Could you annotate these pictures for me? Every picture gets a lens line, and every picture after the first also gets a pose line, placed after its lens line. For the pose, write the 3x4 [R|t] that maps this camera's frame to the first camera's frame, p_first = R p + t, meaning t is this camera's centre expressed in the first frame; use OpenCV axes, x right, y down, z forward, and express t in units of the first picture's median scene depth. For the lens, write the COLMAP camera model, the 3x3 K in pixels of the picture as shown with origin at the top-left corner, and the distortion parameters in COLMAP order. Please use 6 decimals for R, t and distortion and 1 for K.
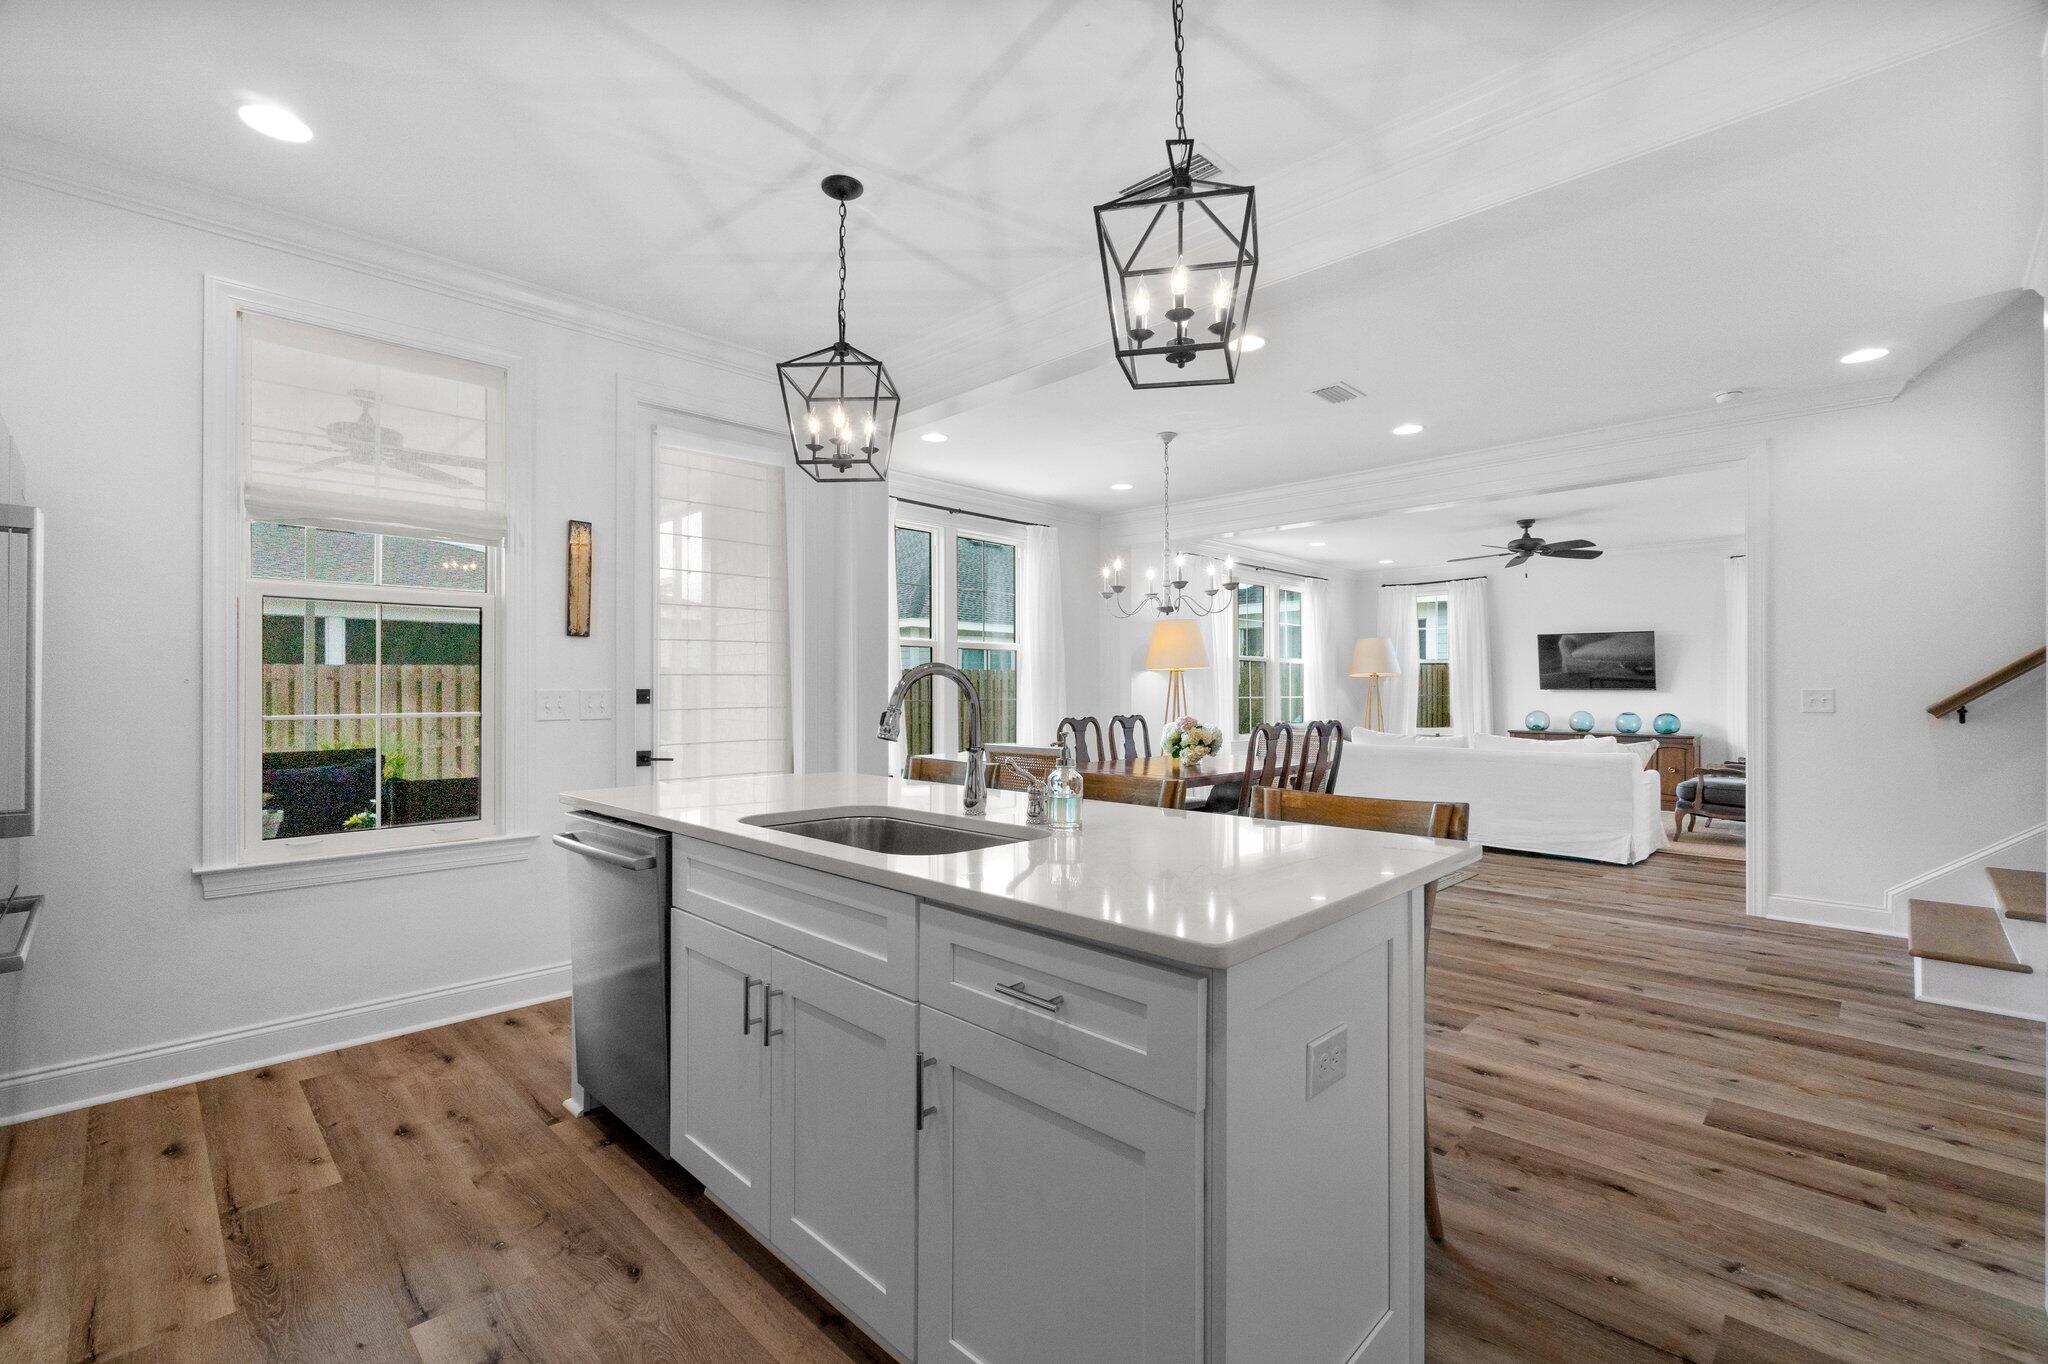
lens RADIAL K [[888.4, 0, 1022.6], [0, 888.4, 686.5], [0, 0, 1]] dist [0.000609, -0.000223]
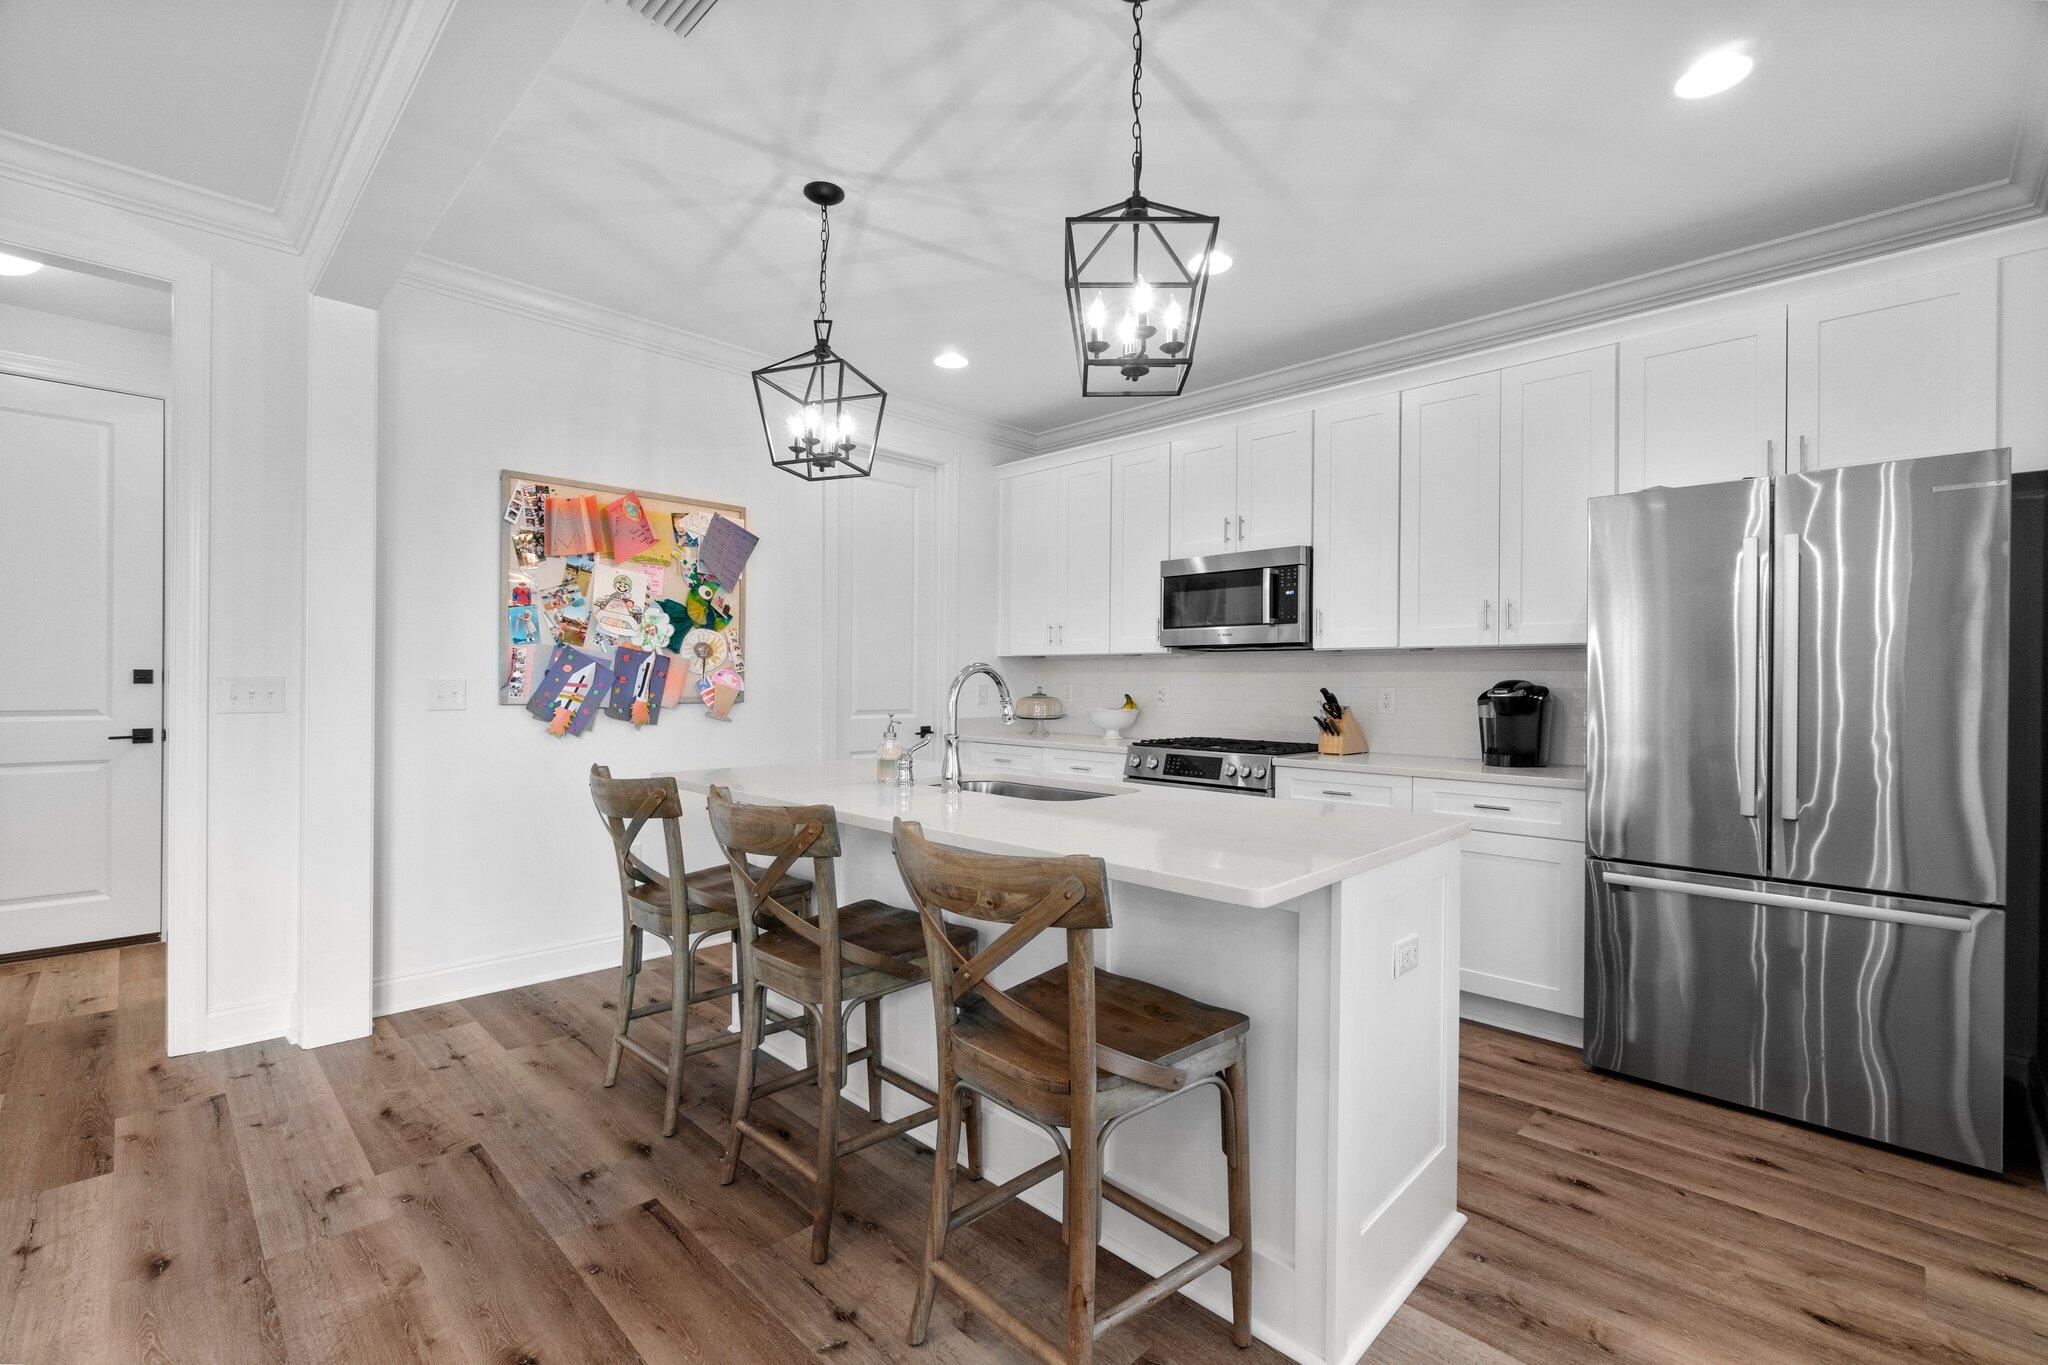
lens RADIAL K [[894.0, 0, 1024.0], [0, 894.0, 682.5], [0, 0, 1]] dist [-0.000833, -0.000190]
pose [[-0.999952, -0.009802, -0.000691, -0.118880], [-0.009801, 0.999951, -0.001635, 0.001359], [0.000707, -0.001629, -0.999998, 1.746091]]
